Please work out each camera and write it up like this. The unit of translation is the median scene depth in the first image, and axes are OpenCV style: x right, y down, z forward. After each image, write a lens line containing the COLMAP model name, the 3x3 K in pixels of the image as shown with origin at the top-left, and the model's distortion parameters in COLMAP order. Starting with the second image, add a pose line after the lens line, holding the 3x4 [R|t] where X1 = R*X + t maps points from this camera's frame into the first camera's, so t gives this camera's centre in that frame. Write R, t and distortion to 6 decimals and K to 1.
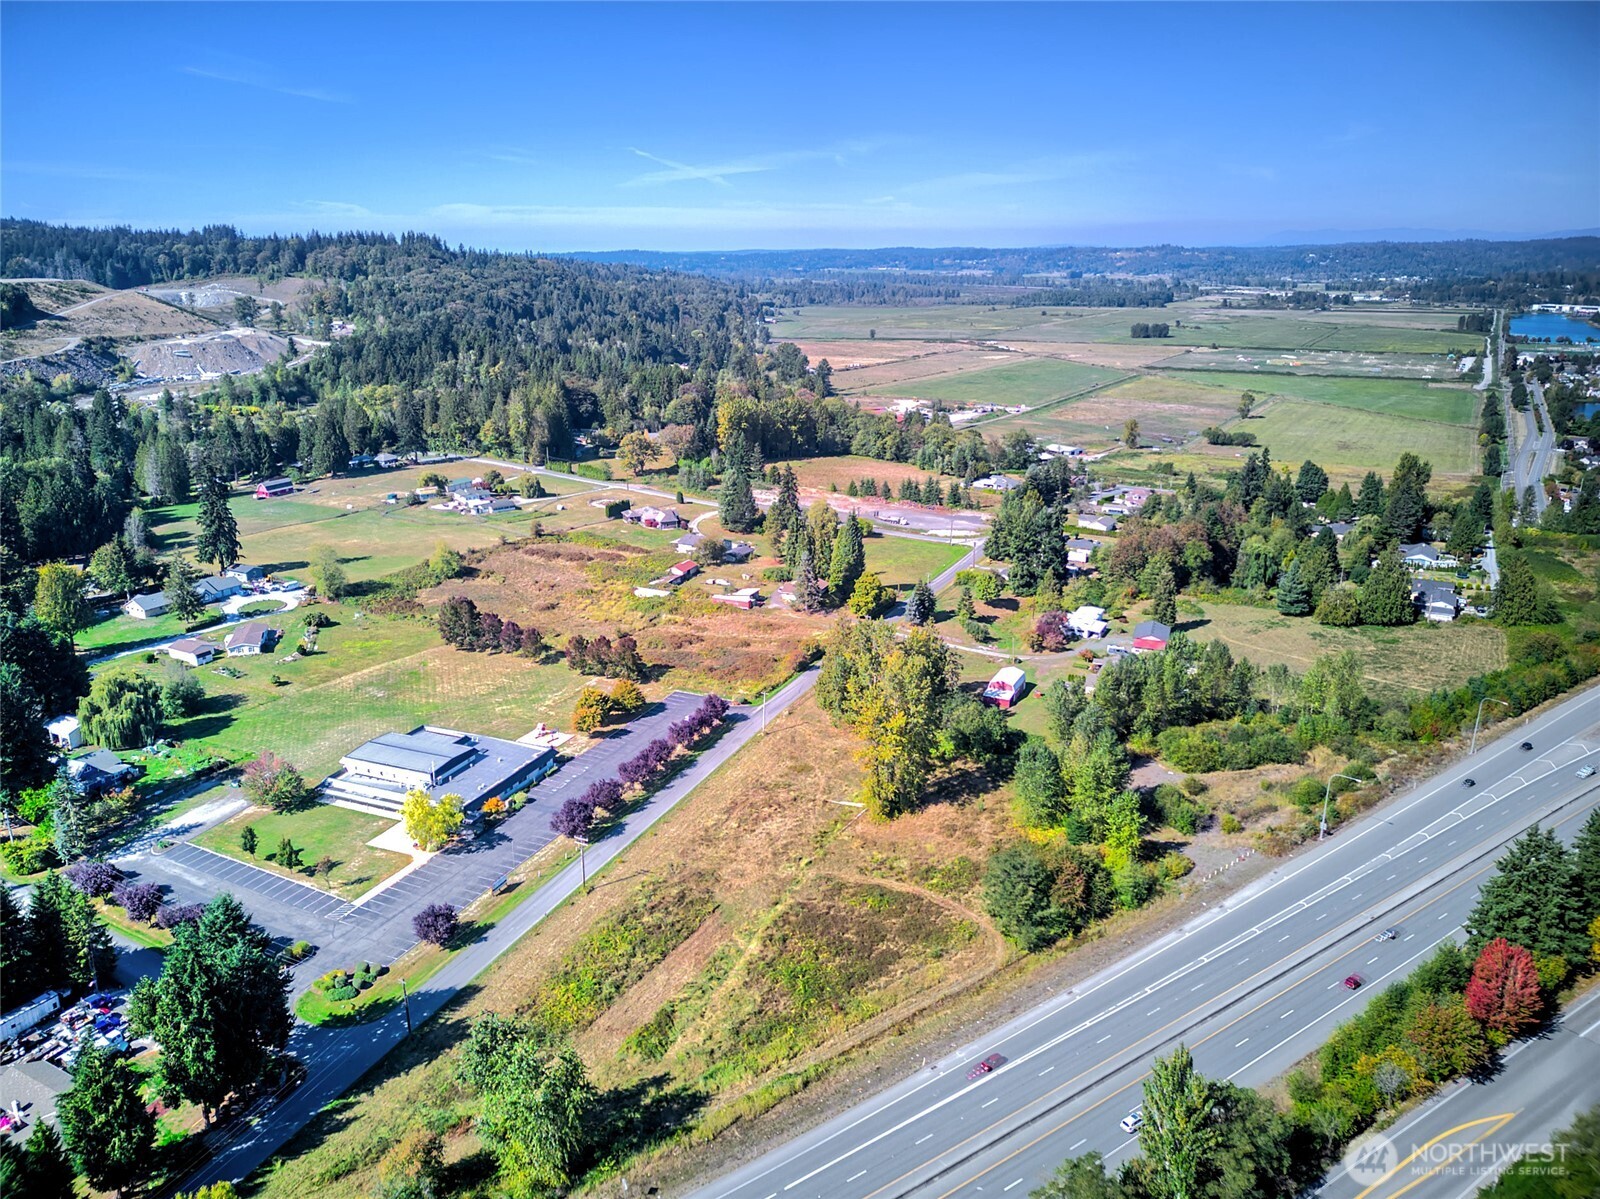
lens RADIAL K [[1152.7, 0, 799.3], [0, 1152.7, 598.2], [0, 0, 1]] dist [0.004553, -0.034063]
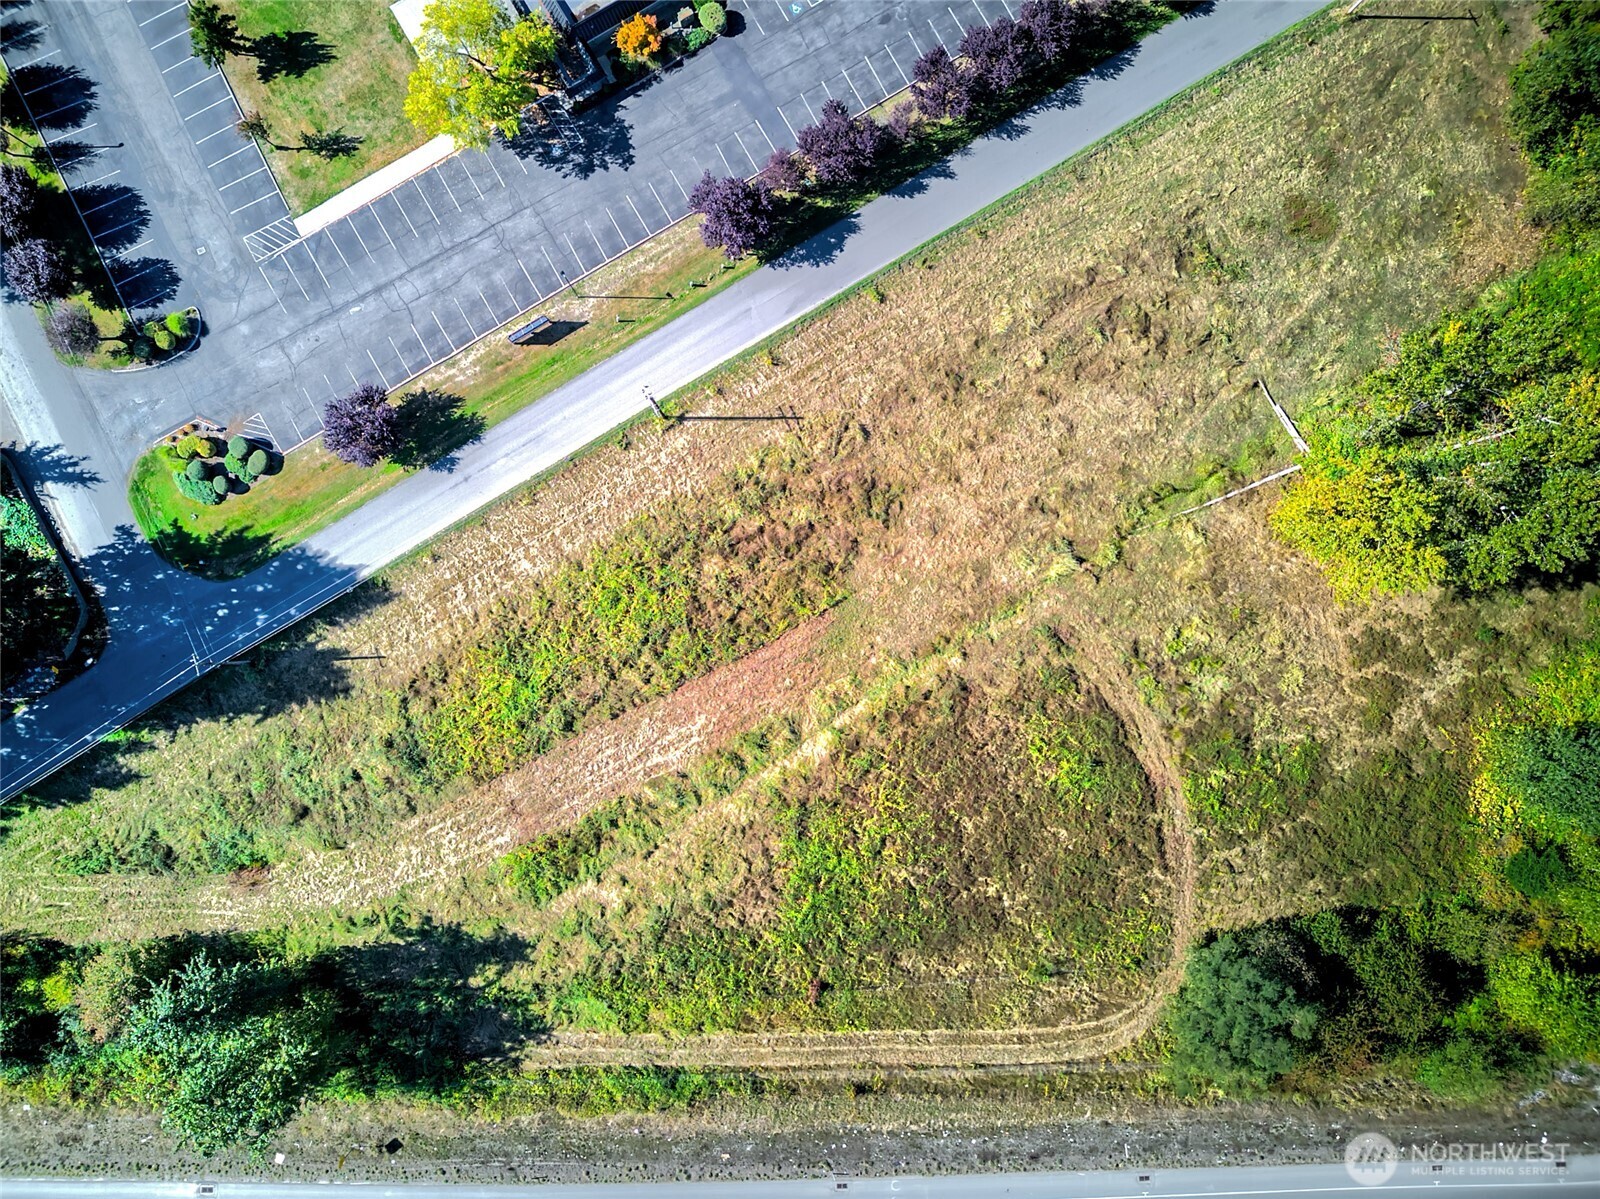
lens RADIAL K [[1152.7, 0, 799.3], [0, 1152.7, 598.2], [0, 0, 1]] dist [0.004553, -0.034063]
pose [[0.803606, 0.595131, -0.006000, -0.057106], [-0.174379, 0.245079, 0.953692, -0.172841], [0.569042, -0.765347, 0.300725, 0.560756]]
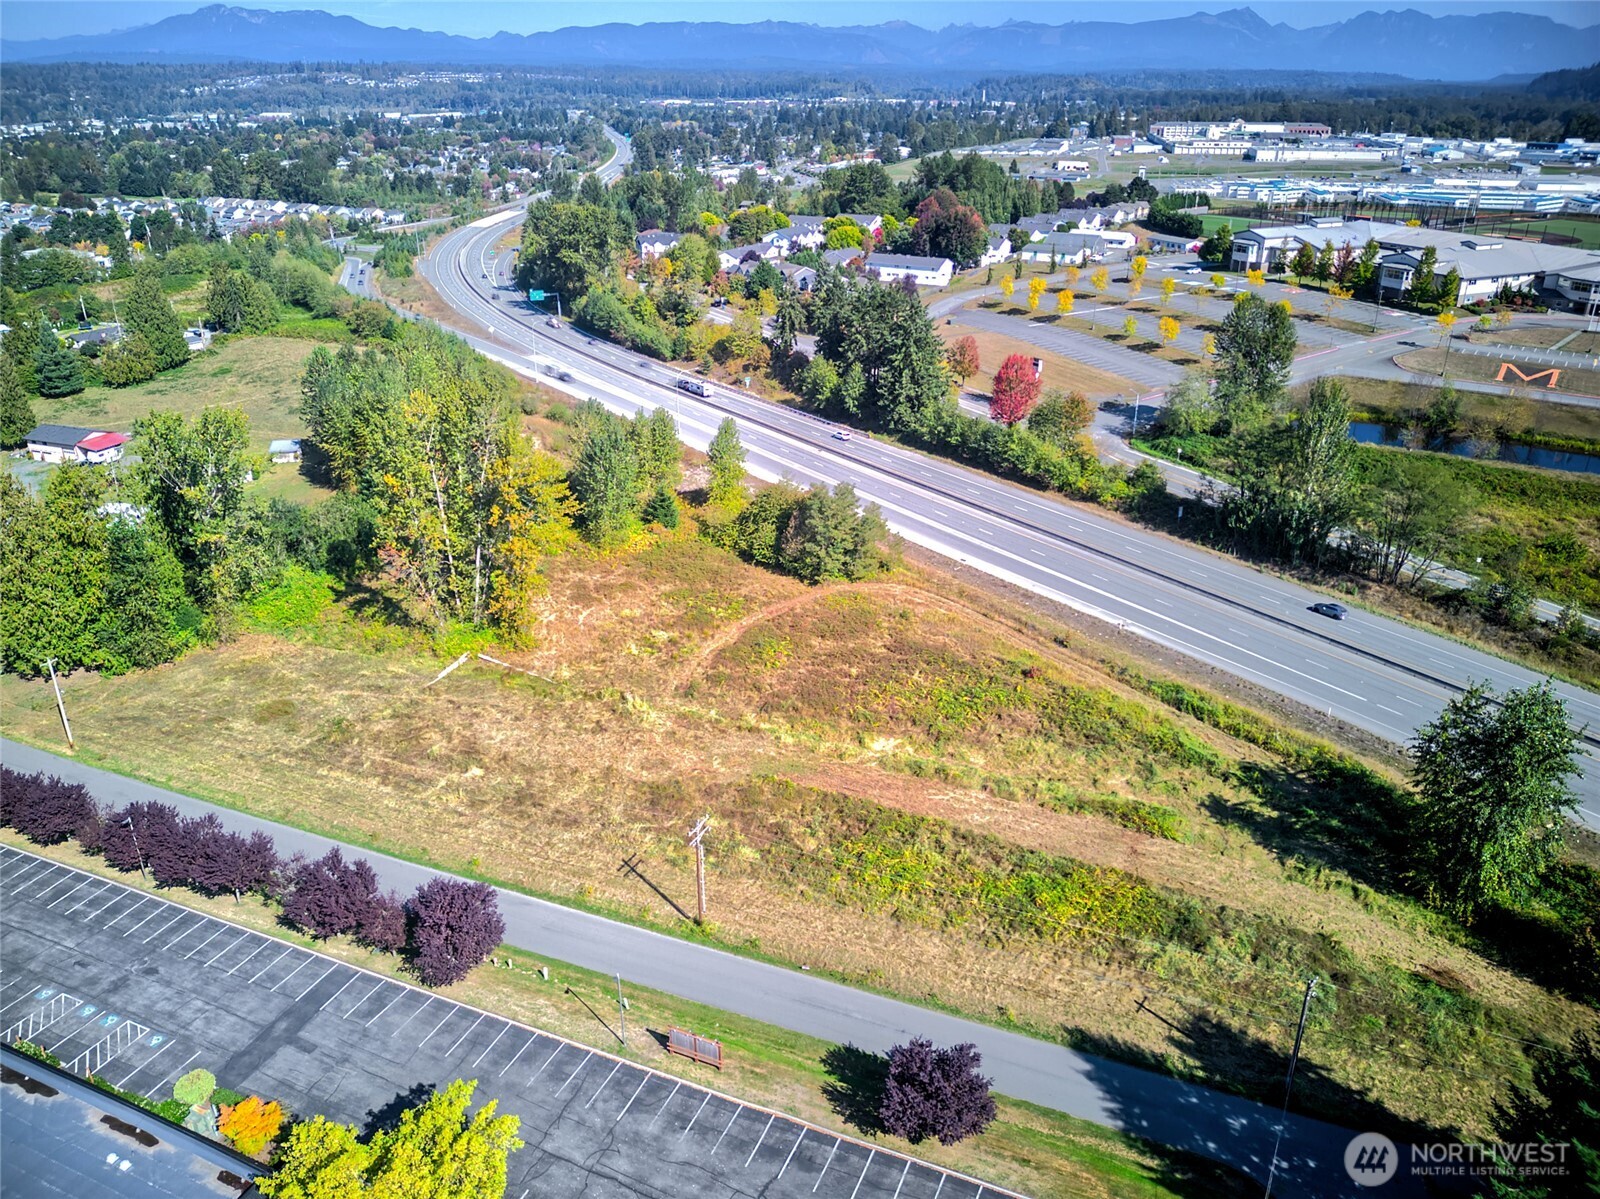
lens RADIAL K [[1146.7, 0, 800.0], [0, 1146.7, 599.5], [0, 0, 1]] dist [0.005700, -0.033475]
pose [[0.017429, -0.410208, 0.911825, -0.385382], [0.292166, 0.874250, 0.387719, -0.023181], [-0.956209, 0.259647, 0.135086, 0.597942]]
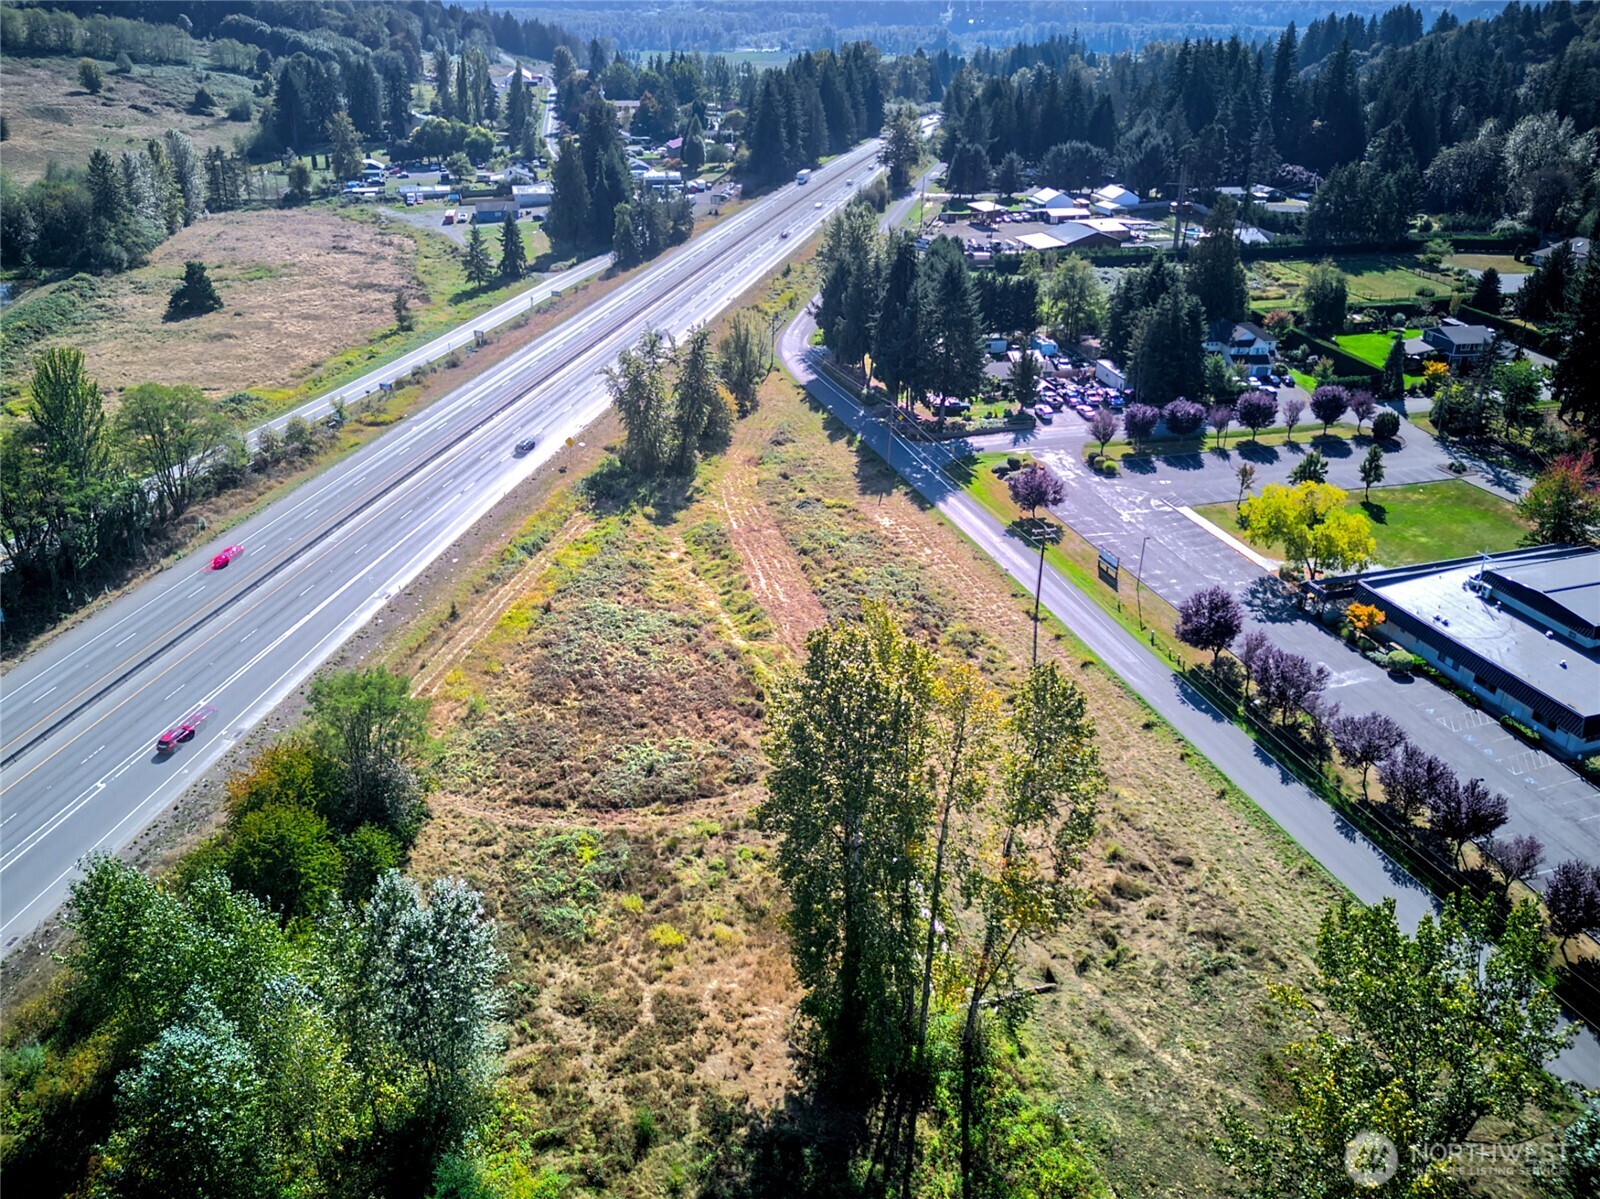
lens RADIAL K [[1209.8, 0, 800.0], [0, 1209.8, 599.5], [0, 0, 1]] dist [0.003424, -0.007636]
pose [[-0.754375, 0.285179, -0.591263, 0.218396], [-0.204914, 0.753396, 0.624824, -0.103882], [0.623642, 0.592510, -0.509905, 0.872151]]
